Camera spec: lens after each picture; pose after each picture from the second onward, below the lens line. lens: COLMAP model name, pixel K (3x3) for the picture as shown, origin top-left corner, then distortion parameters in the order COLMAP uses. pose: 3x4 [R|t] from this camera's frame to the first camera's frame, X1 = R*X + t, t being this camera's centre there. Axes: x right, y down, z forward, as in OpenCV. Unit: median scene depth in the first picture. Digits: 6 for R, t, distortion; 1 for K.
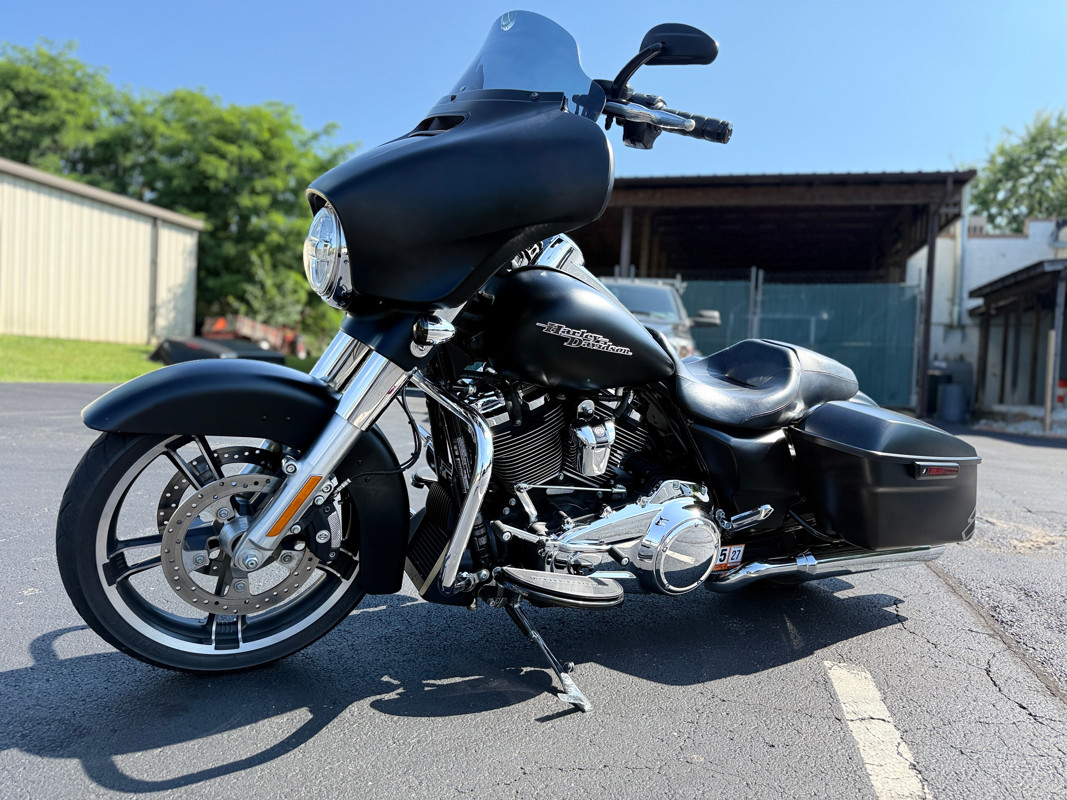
lens RADIAL K [[752.7, 0, 540.2], [0, 752.7, 403.8], [0, 0, 1]] dist [0.036057, -0.070131]
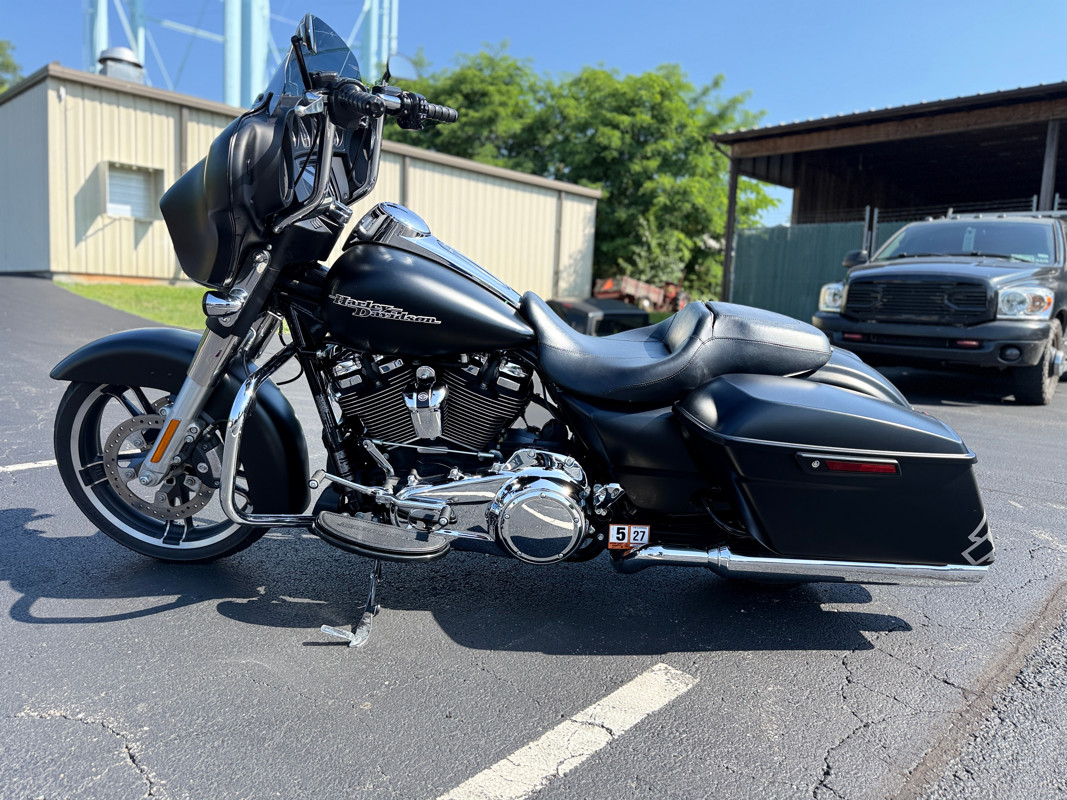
lens RADIAL K [[752.7, 0, 540.2], [0, 752.7, 403.8], [0, 0, 1]] dist [0.036057, -0.070131]
pose [[0.847373, 0.048227, -0.528803, 0.072986], [-0.016652, 0.997791, 0.064315, -0.002155], [0.530737, -0.045693, 0.846304, 0.018723]]
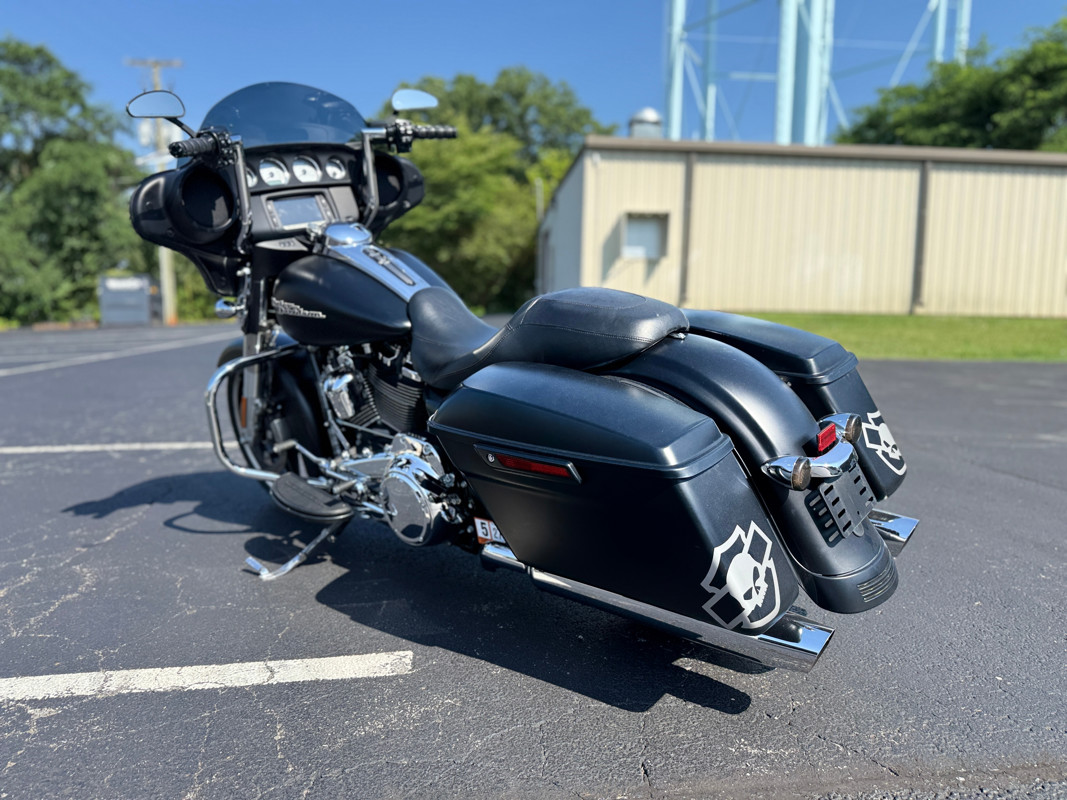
lens RADIAL K [[752.7, 0, 540.2], [0, 752.7, 403.8], [0, 0, 1]] dist [0.036057, -0.070131]
pose [[0.269870, 0.047718, -0.961714, 0.127532], [-0.023809, 0.998797, 0.042877, 0.001288], [0.962602, 0.011327, 0.270681, 0.092654]]
